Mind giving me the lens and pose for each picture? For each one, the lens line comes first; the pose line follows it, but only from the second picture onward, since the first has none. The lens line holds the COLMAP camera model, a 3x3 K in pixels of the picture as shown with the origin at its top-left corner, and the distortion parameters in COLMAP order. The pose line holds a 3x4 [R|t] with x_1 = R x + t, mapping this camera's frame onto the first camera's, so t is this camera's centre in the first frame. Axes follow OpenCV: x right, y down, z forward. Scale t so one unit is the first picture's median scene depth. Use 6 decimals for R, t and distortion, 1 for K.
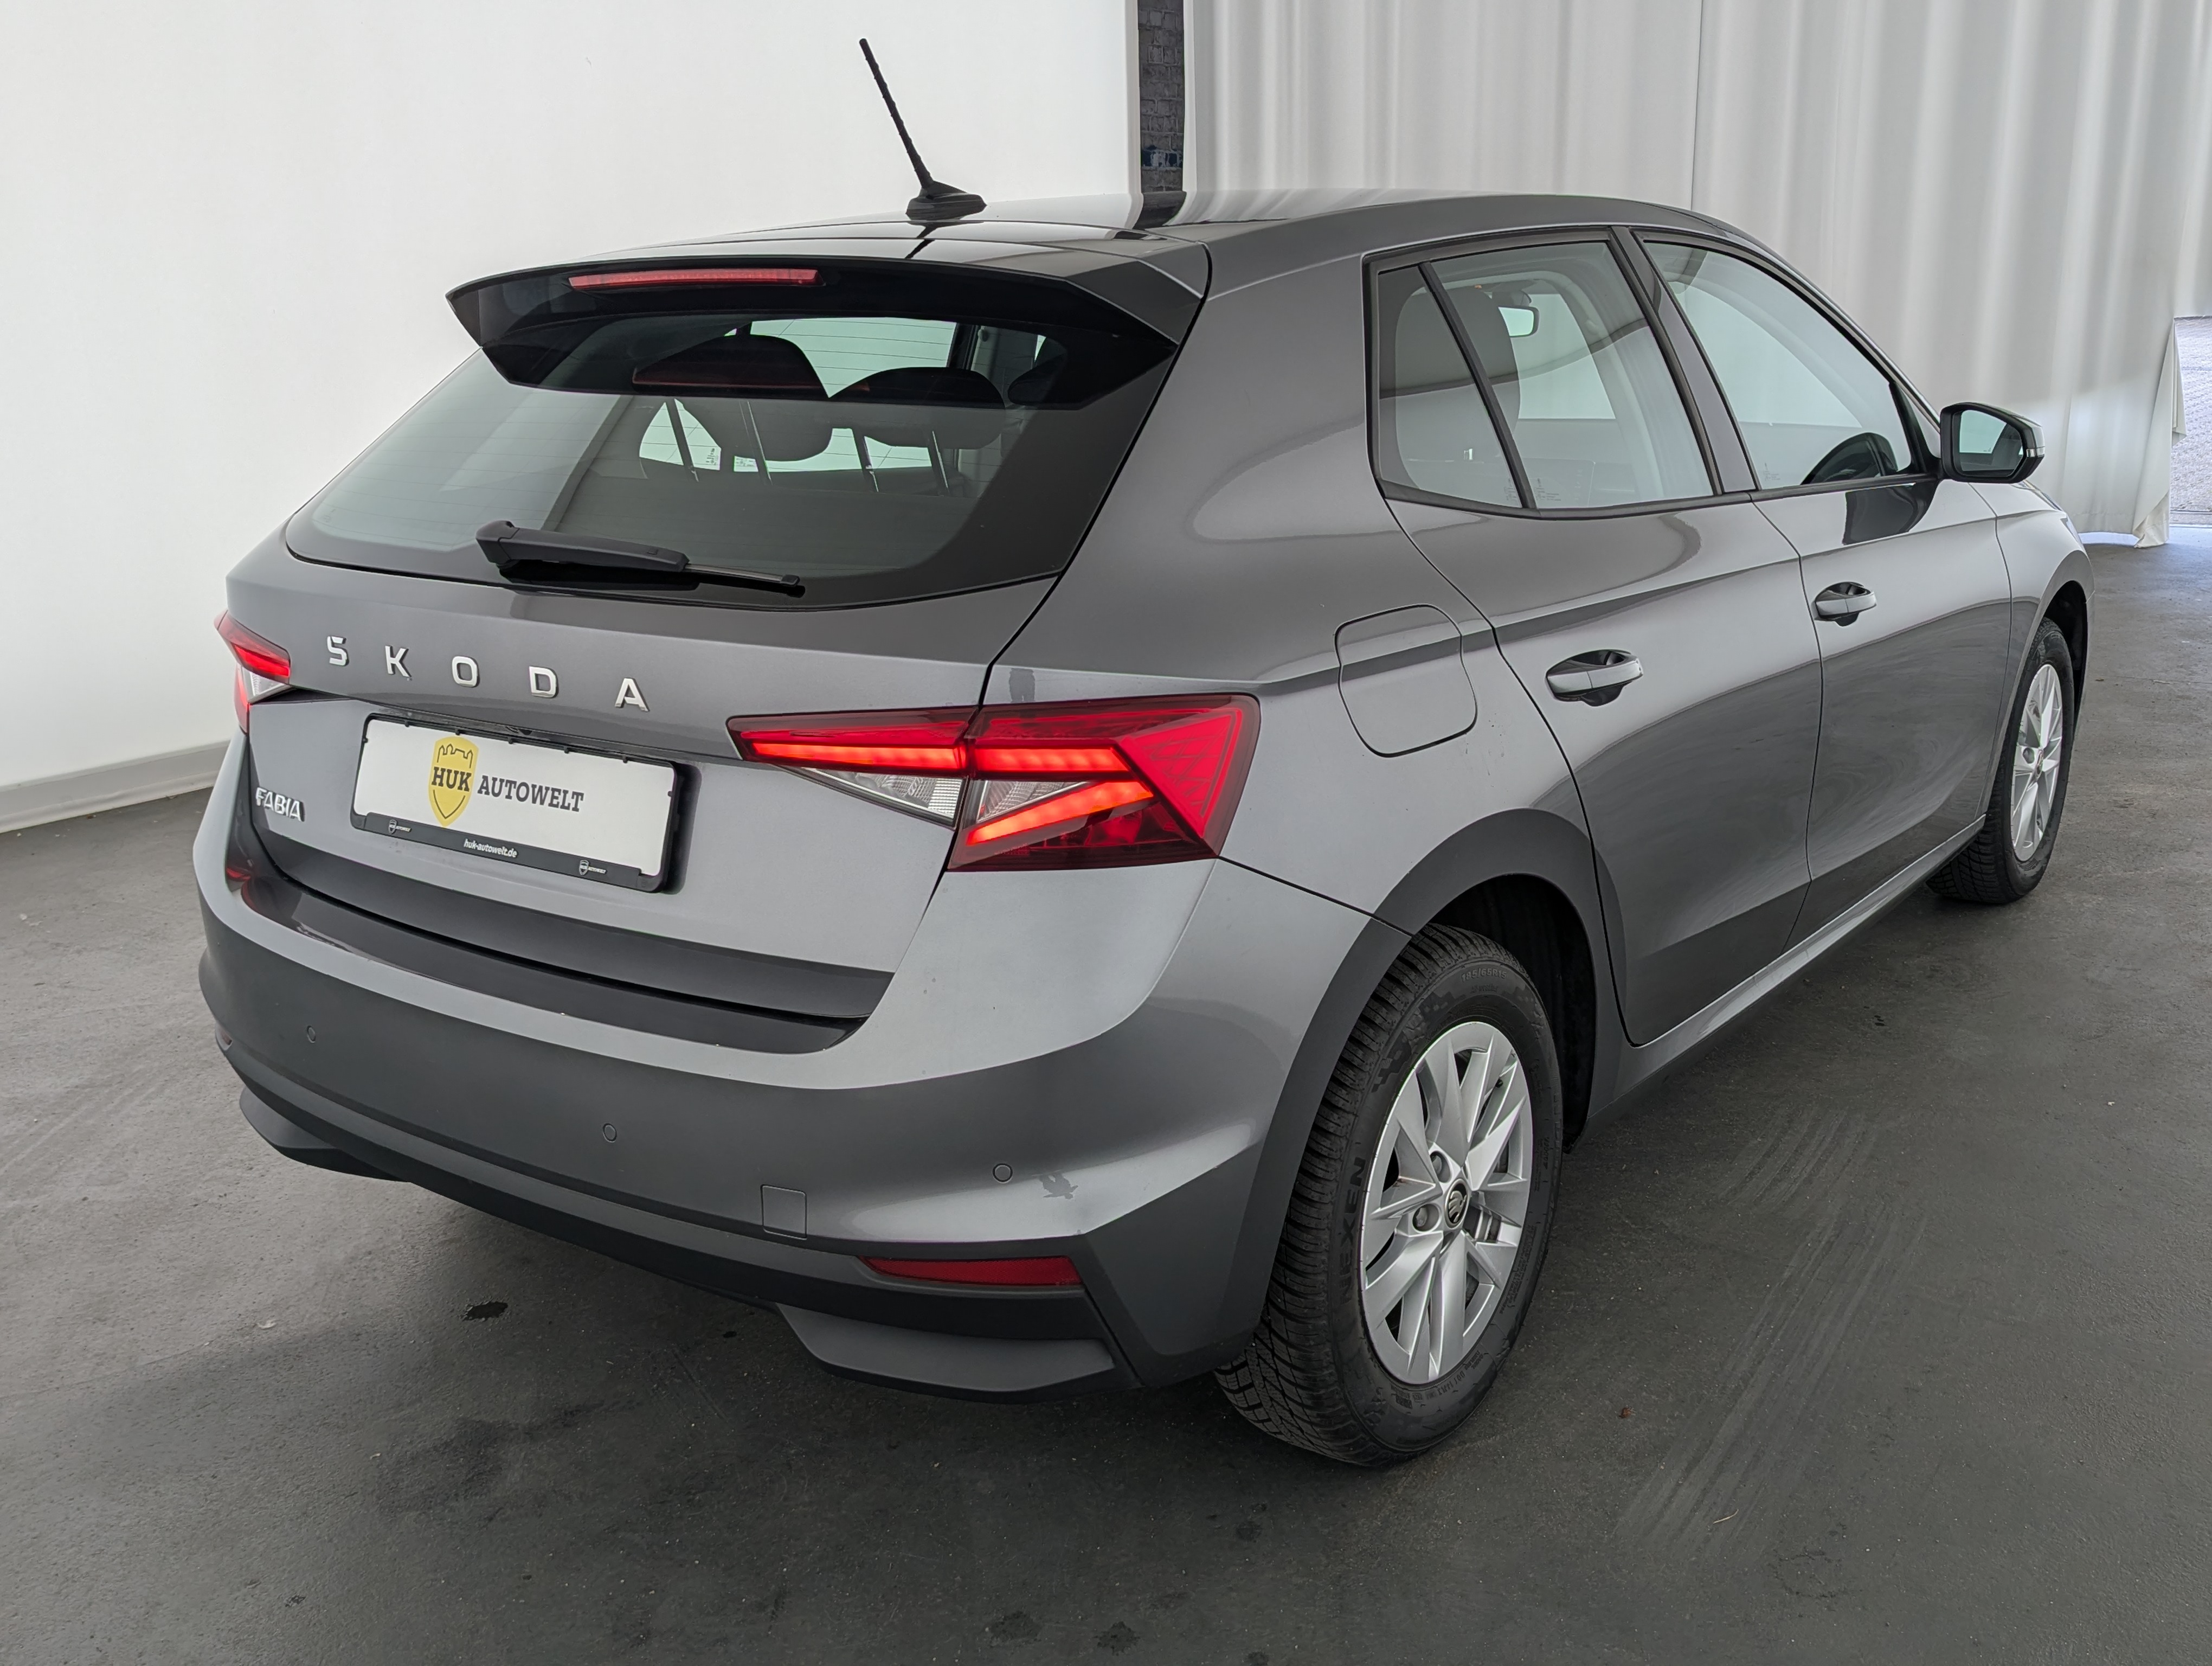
lens RADIAL K [[2117.8, 0, 1122.5], [0, 2117.8, 778.2], [0, 0, 1]] dist [0.047409, -0.015699]
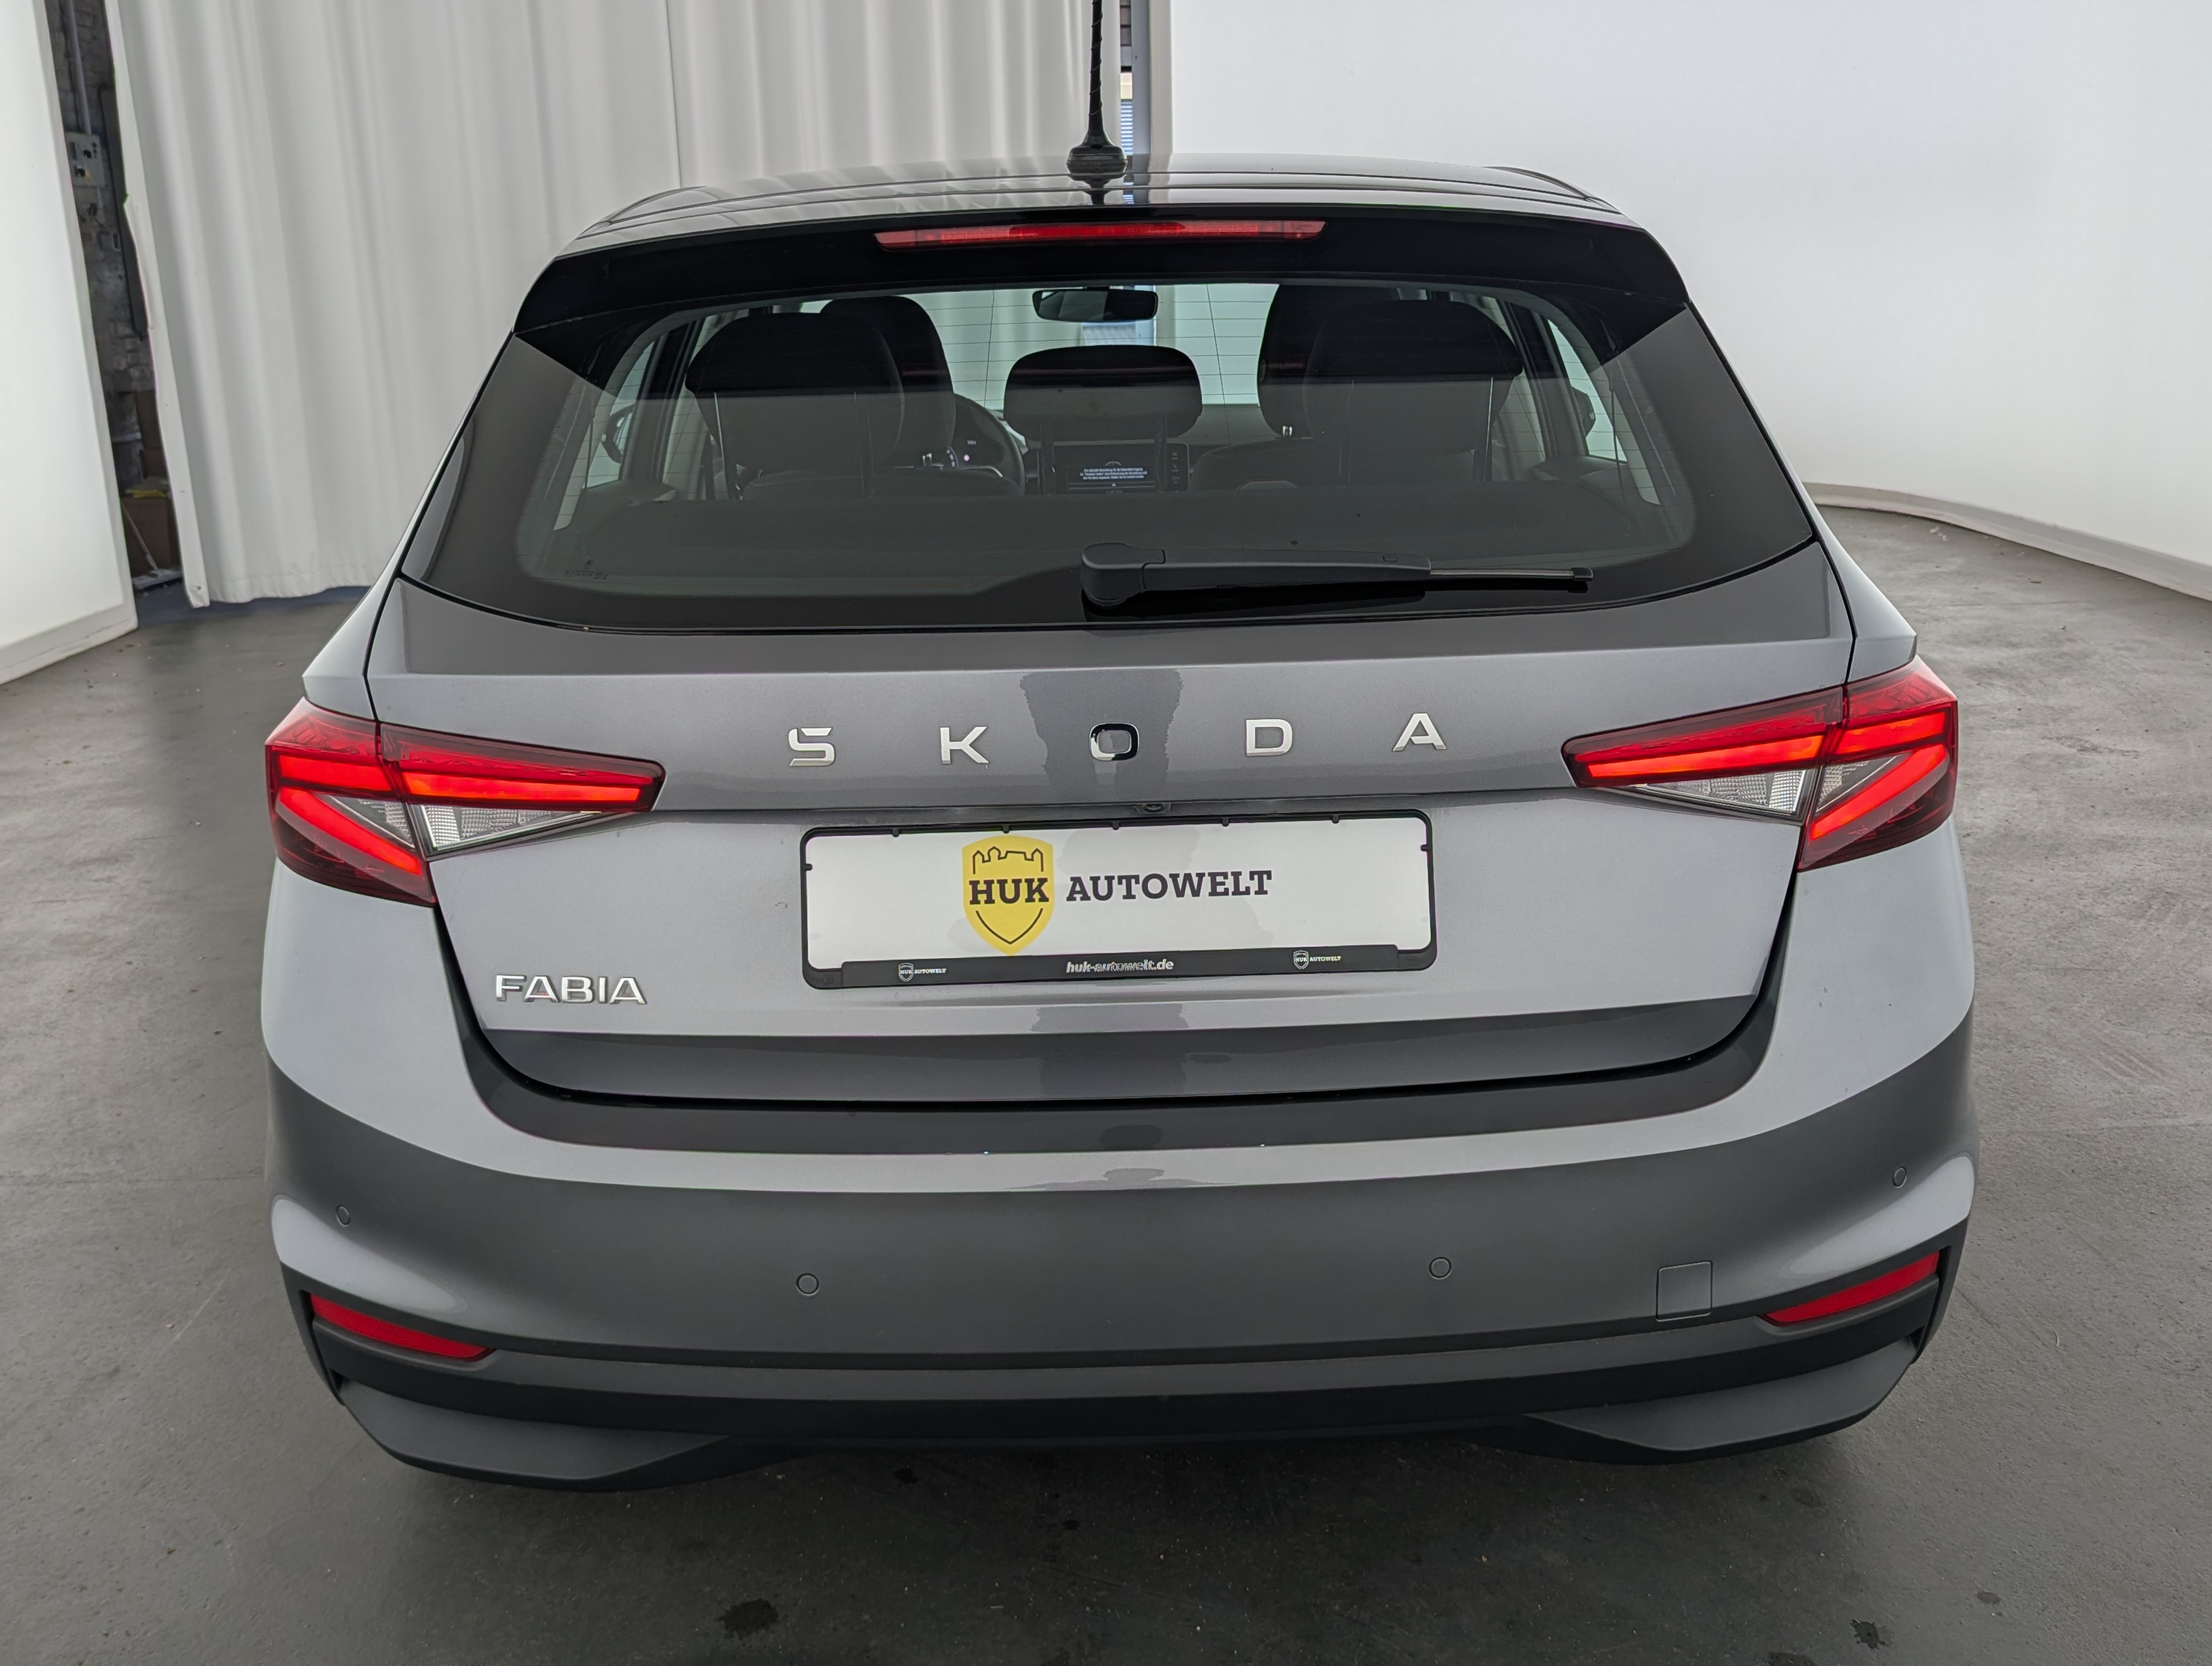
lens RADIAL K [[2117.8, 0, 1122.5], [0, 2117.8, 778.2], [0, 0, 1]] dist [0.047409, -0.015699]
pose [[0.796863, -0.143805, 0.586795, -0.736716], [0.145799, 0.988326, 0.044213, -0.068436], [-0.586303, 0.050323, 0.808527, 0.370694]]
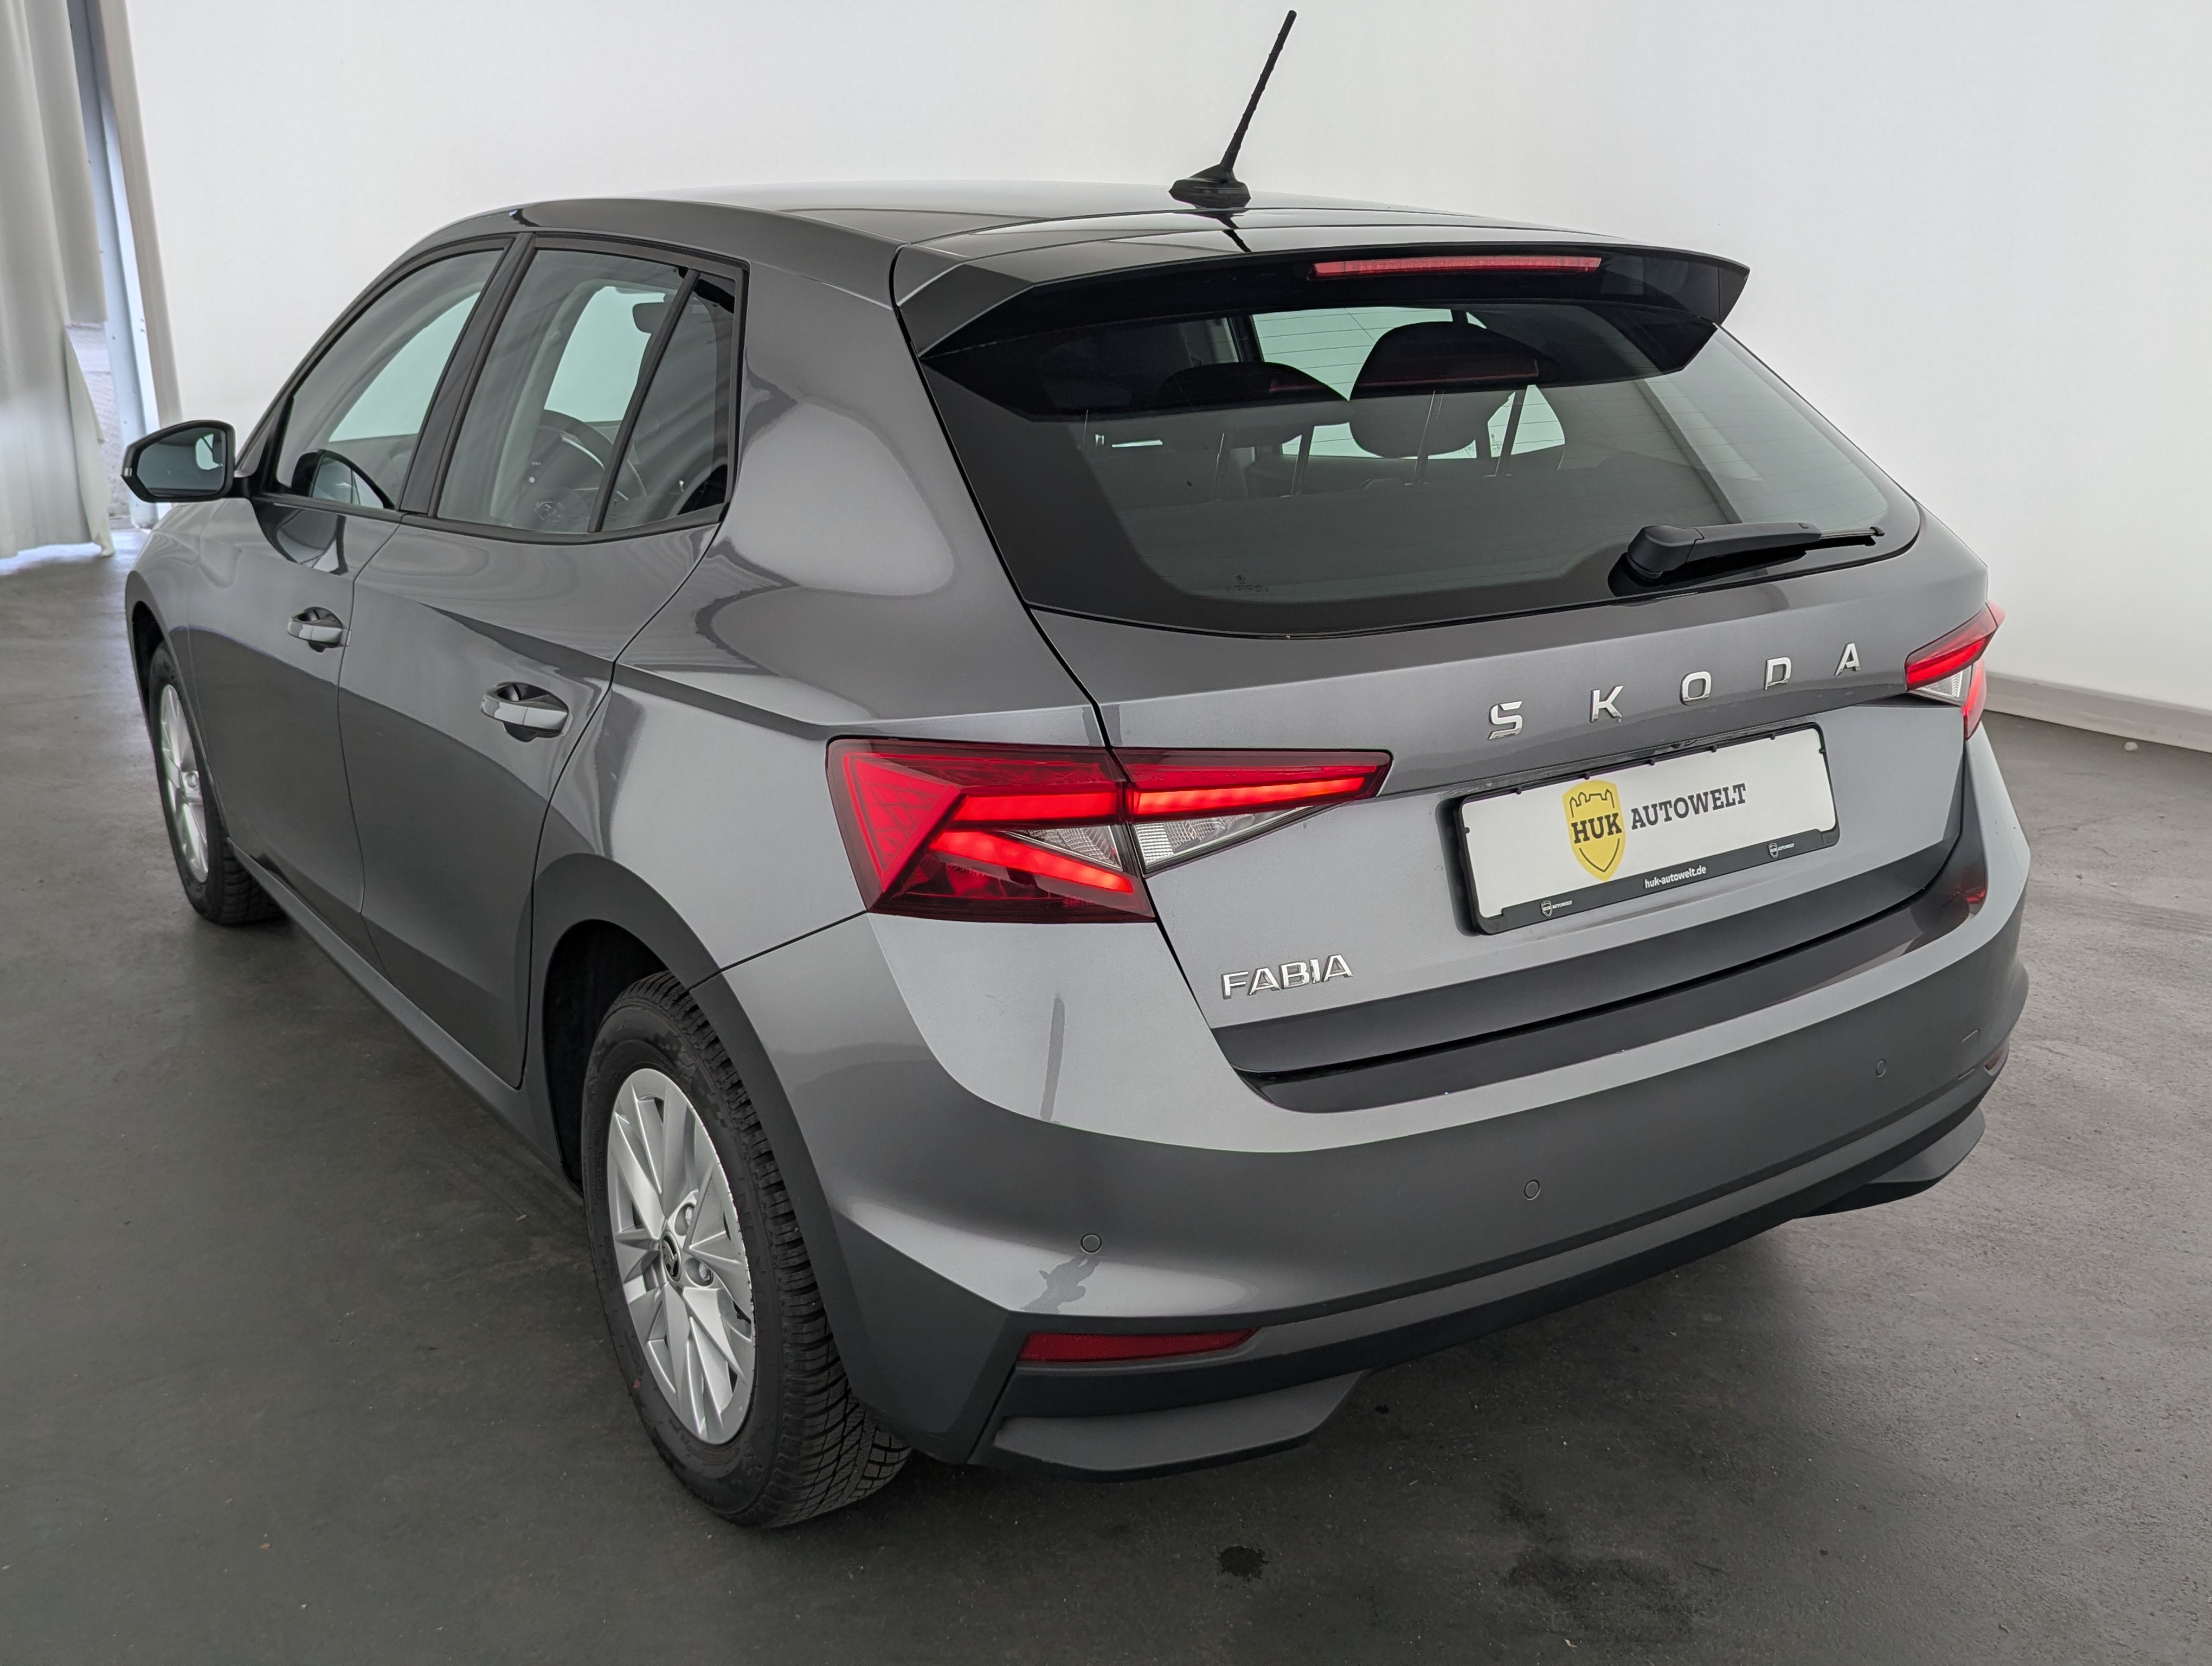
lens RADIAL K [[2149.2, 0, 1106.0], [0, 2149.2, 833.0], [0, 0, 1]] dist [0.046275, -0.015569]
pose [[0.324818, -0.235074, 0.916097, -1.239130], [0.221038, 0.960662, 0.168137, -0.199627], [-0.919584, 0.147878, 0.364001, 0.879017]]
